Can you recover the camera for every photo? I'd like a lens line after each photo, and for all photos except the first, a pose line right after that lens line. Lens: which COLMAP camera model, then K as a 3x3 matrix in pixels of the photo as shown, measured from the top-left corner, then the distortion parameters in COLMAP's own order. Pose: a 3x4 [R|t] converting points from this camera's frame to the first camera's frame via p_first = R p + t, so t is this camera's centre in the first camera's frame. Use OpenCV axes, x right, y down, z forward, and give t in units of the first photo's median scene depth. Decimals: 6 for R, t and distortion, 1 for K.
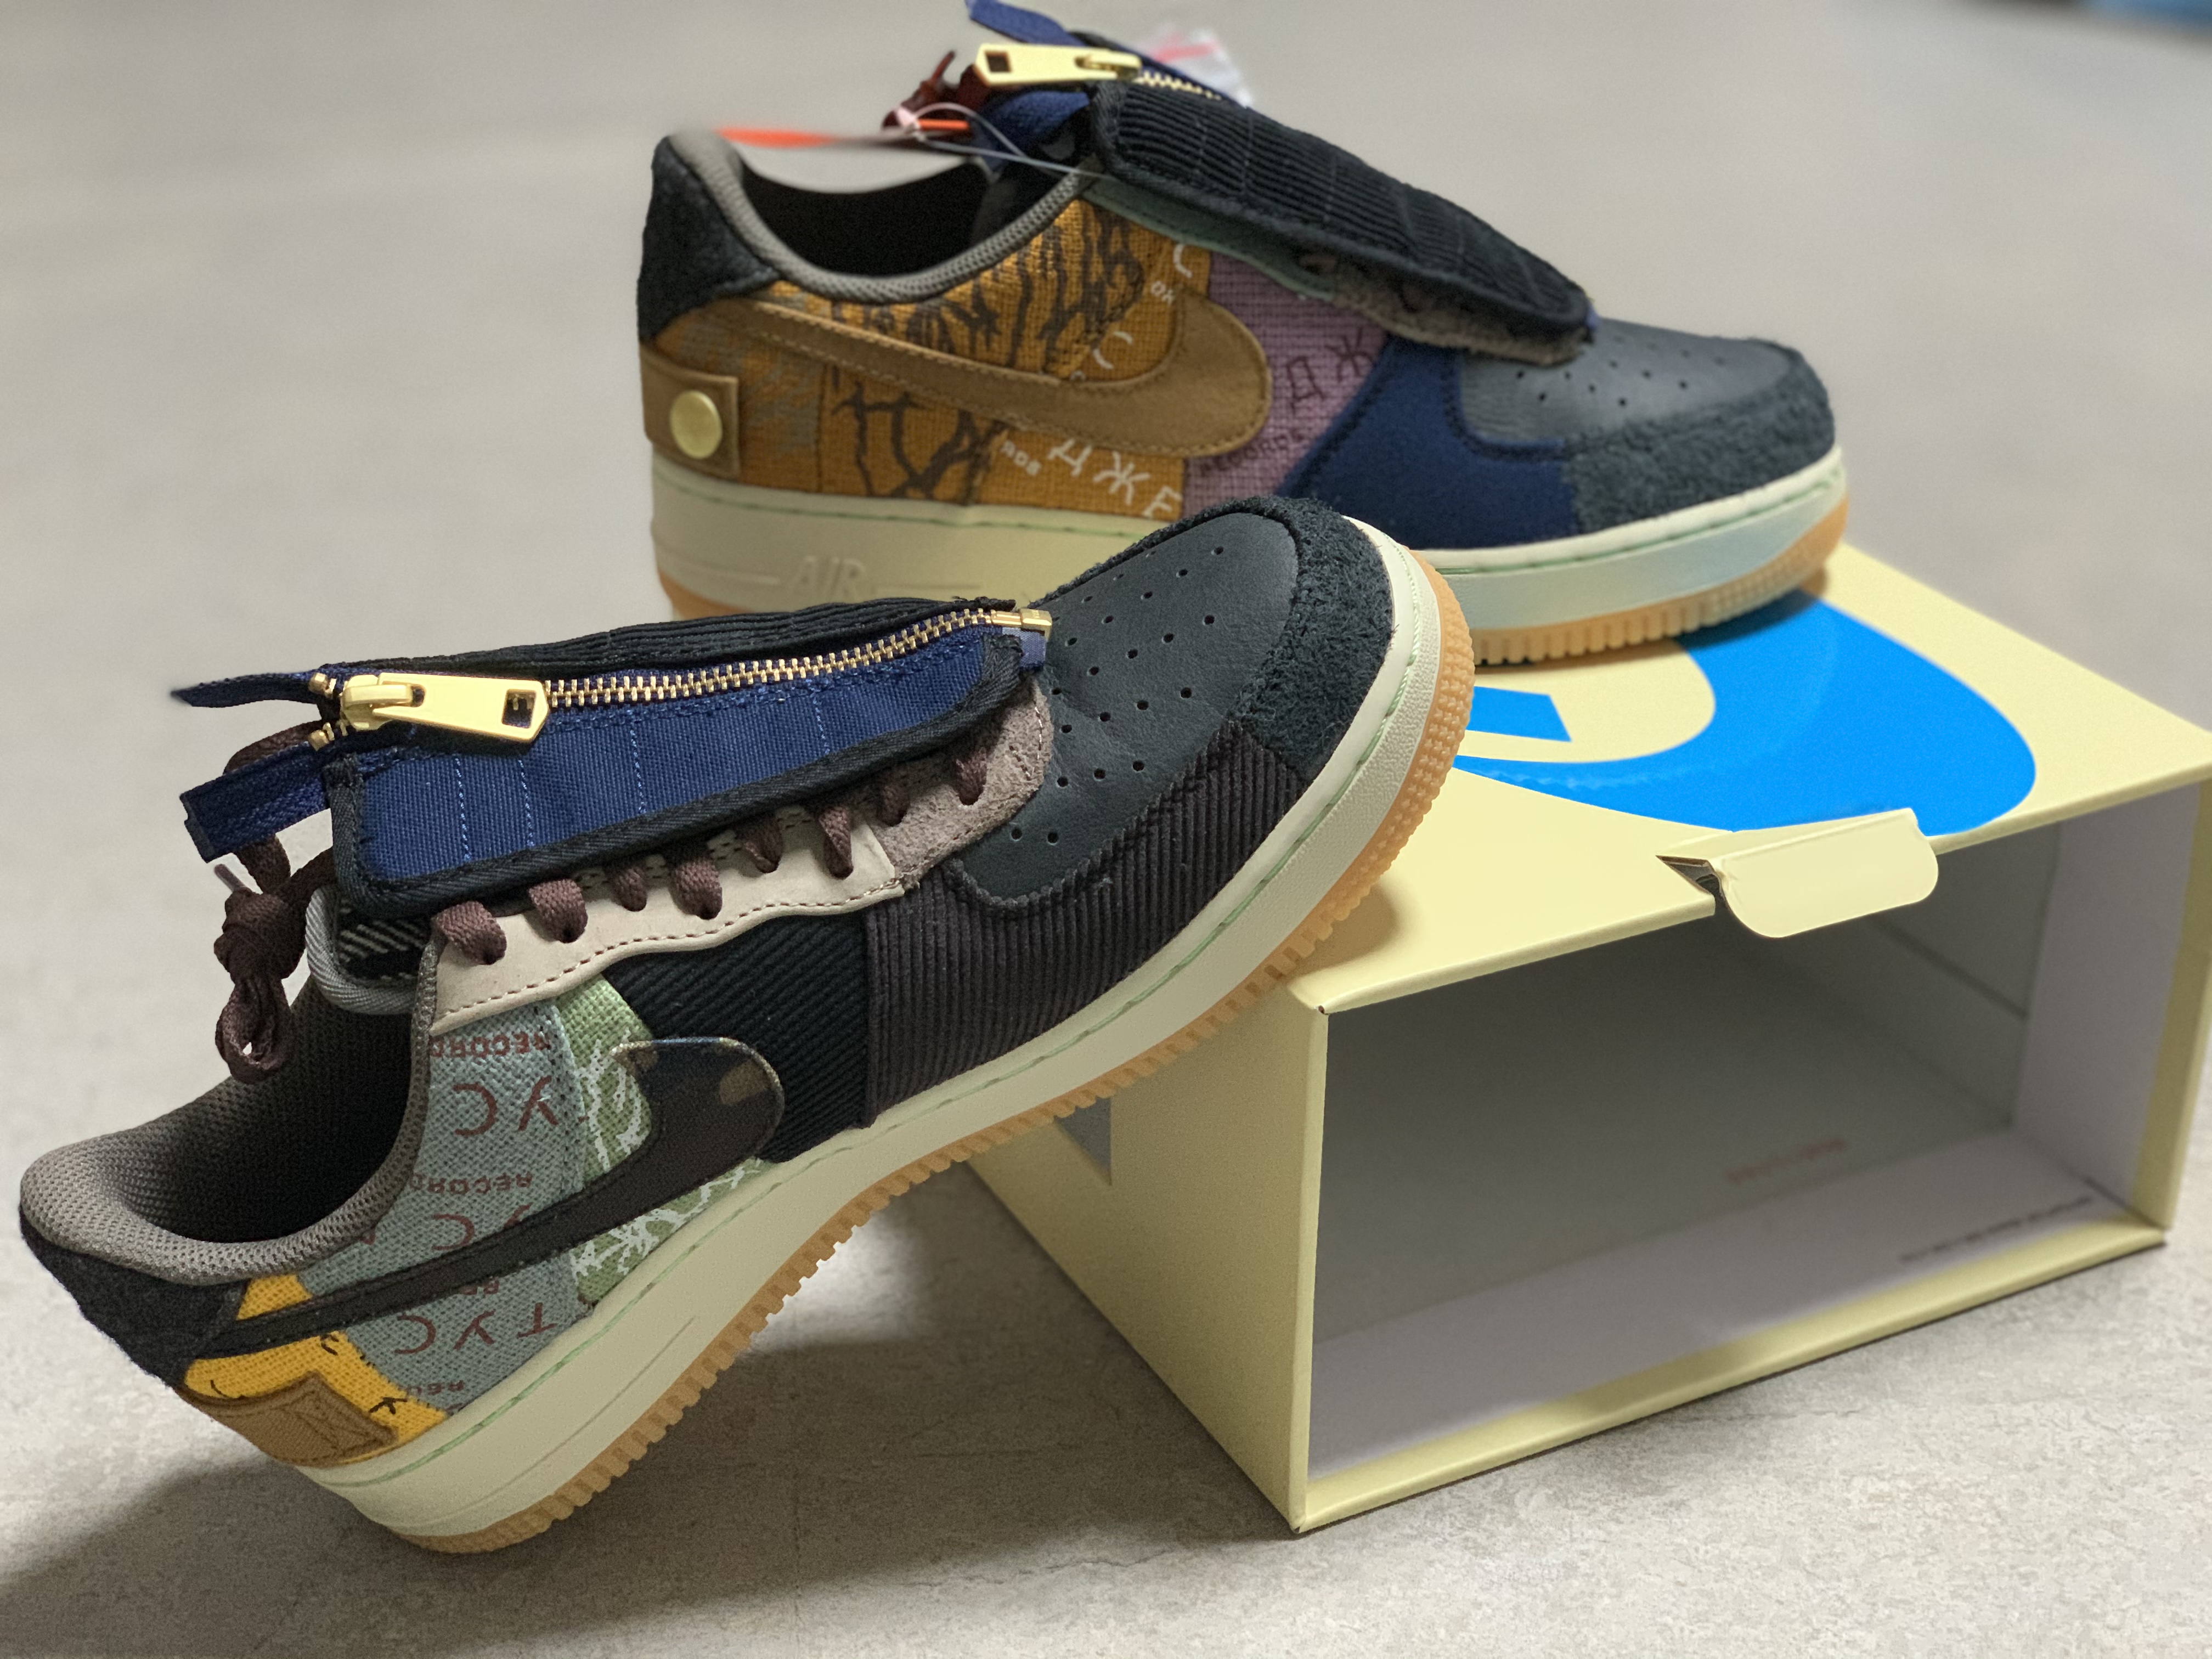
lens RADIAL K [[3359.2, 0, 1113.9], [0, 3359.2, 832.9], [0, 0, 1]] dist [-0.105395, 0.000000]
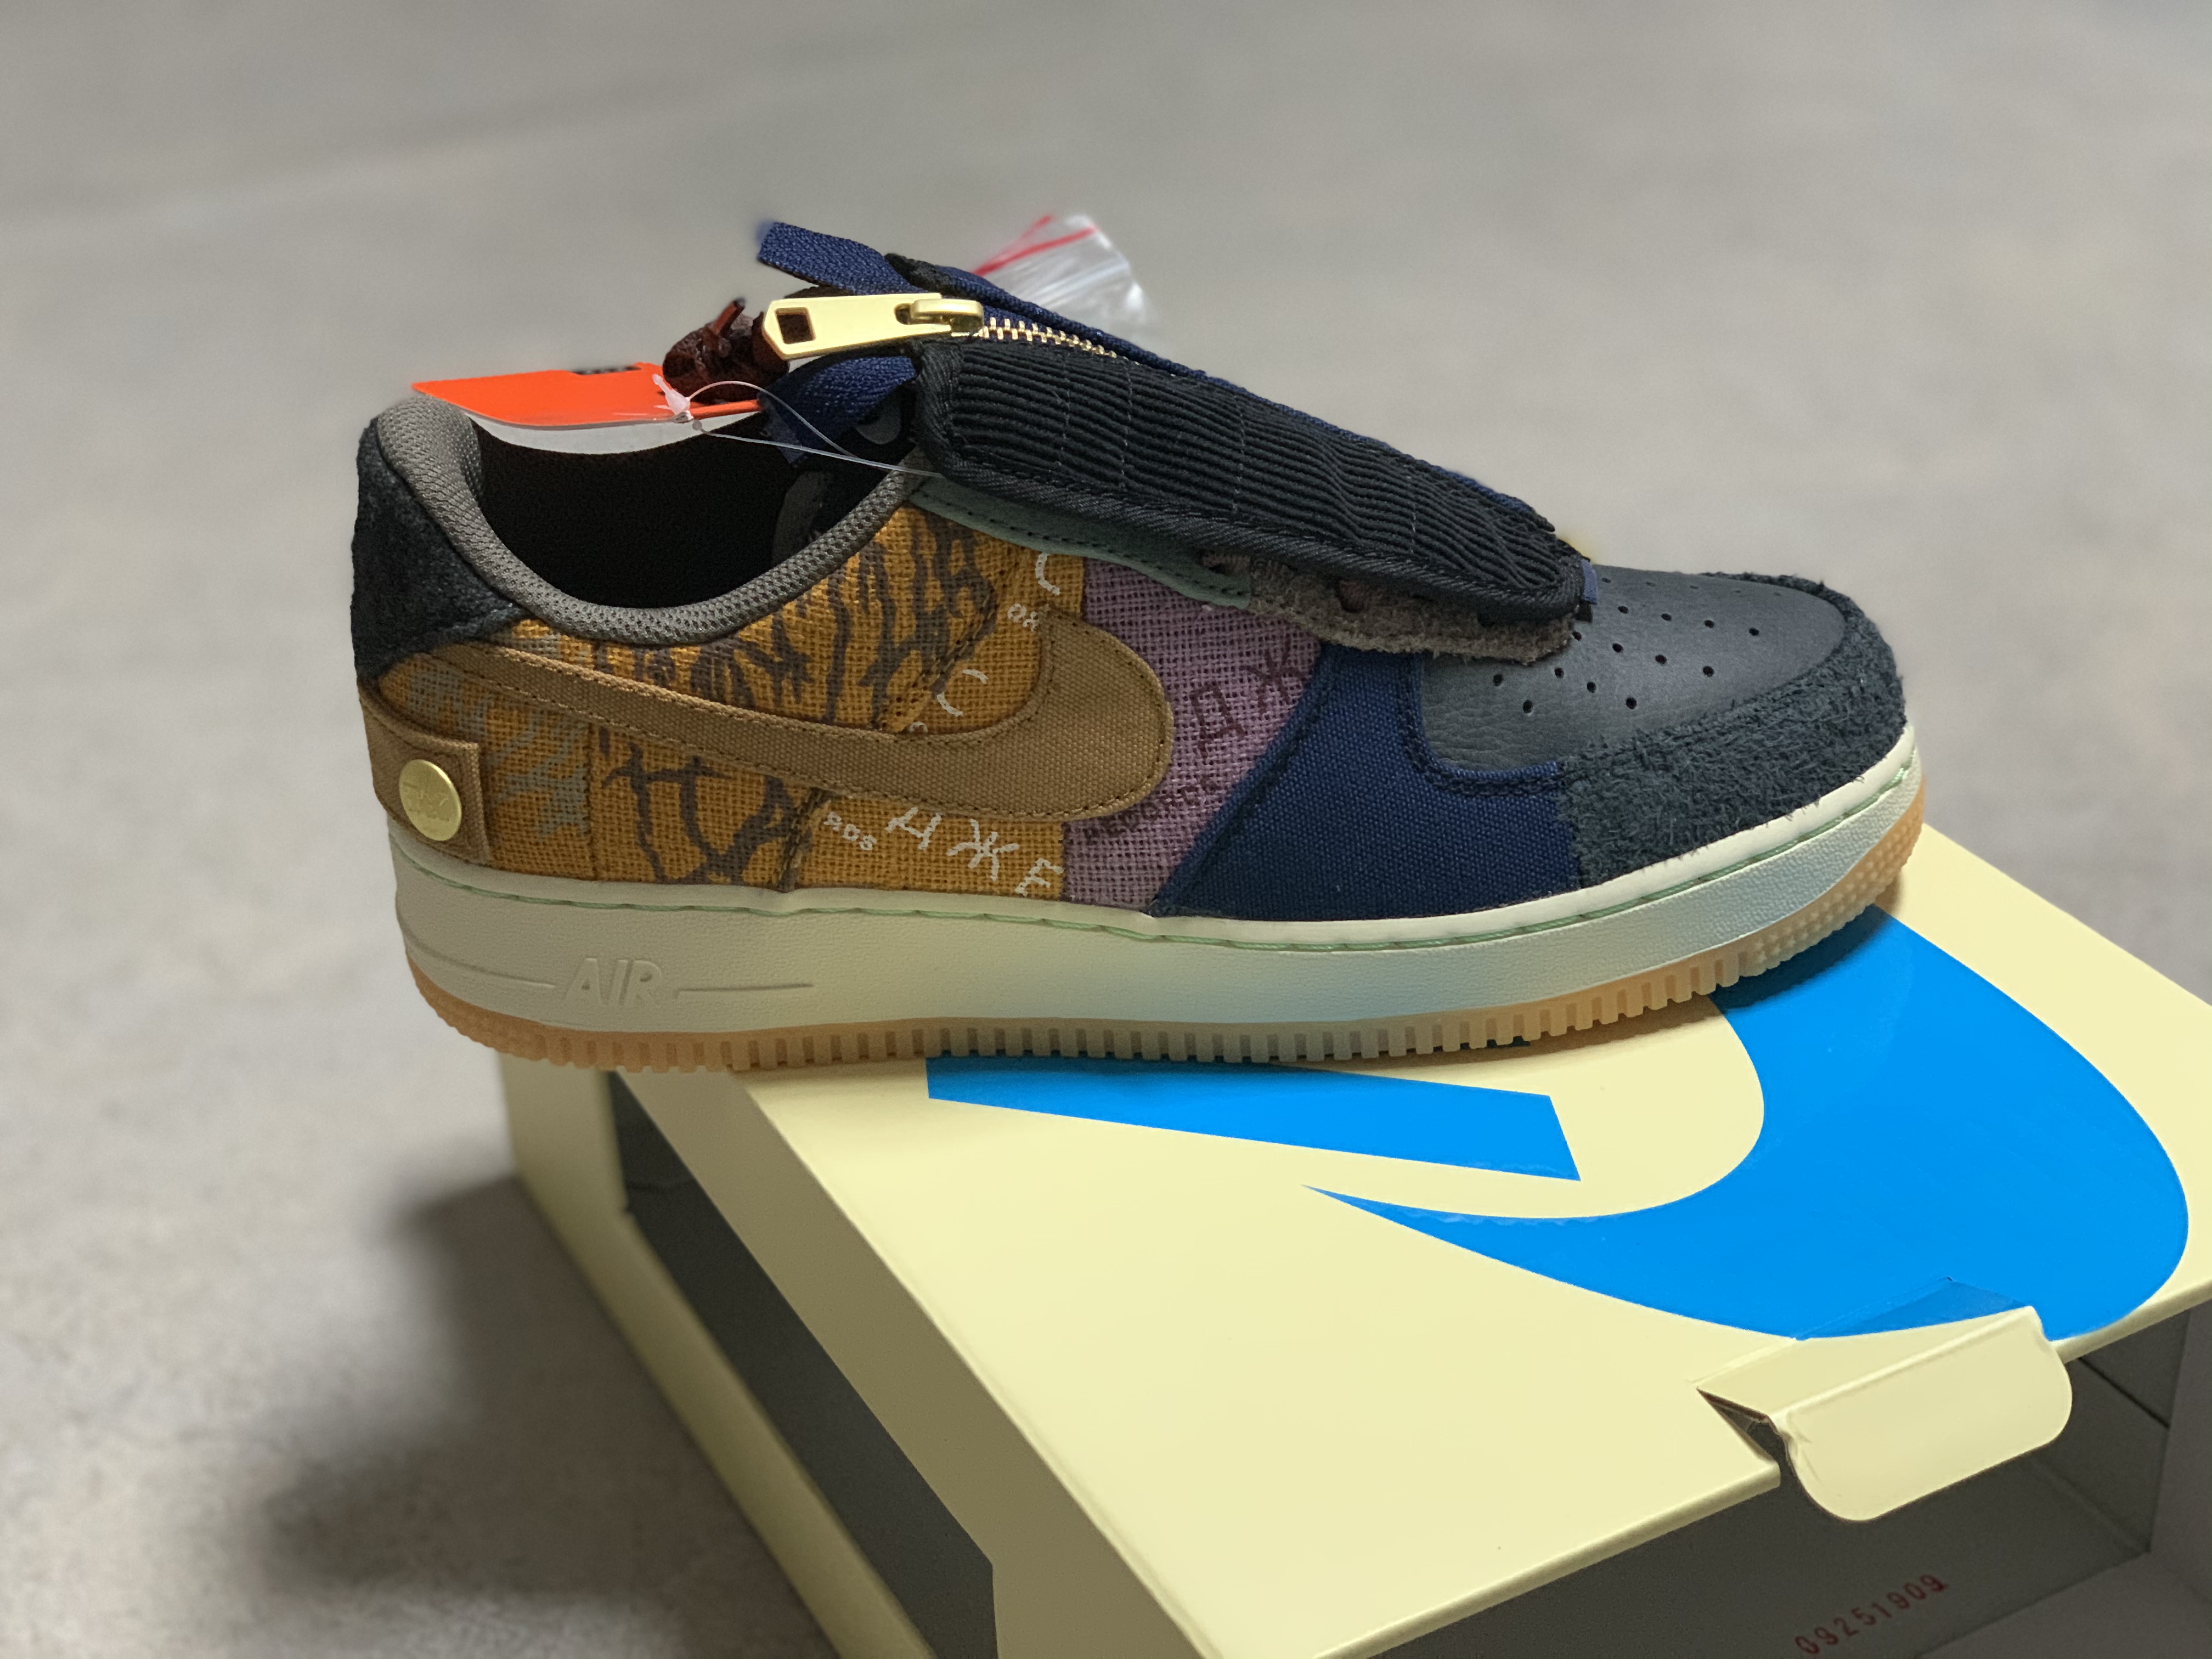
lens RADIAL K [[3359.2, 0, 1098.1], [0, 3359.2, 826.0], [0, 0, 1]] dist [-0.105395, 0.000000]
pose [[0.999077, -0.041795, -0.009941, 0.036537], [0.042140, 0.998405, 0.037576, -0.139546], [0.008355, -0.037961, 0.999244, 0.231643]]
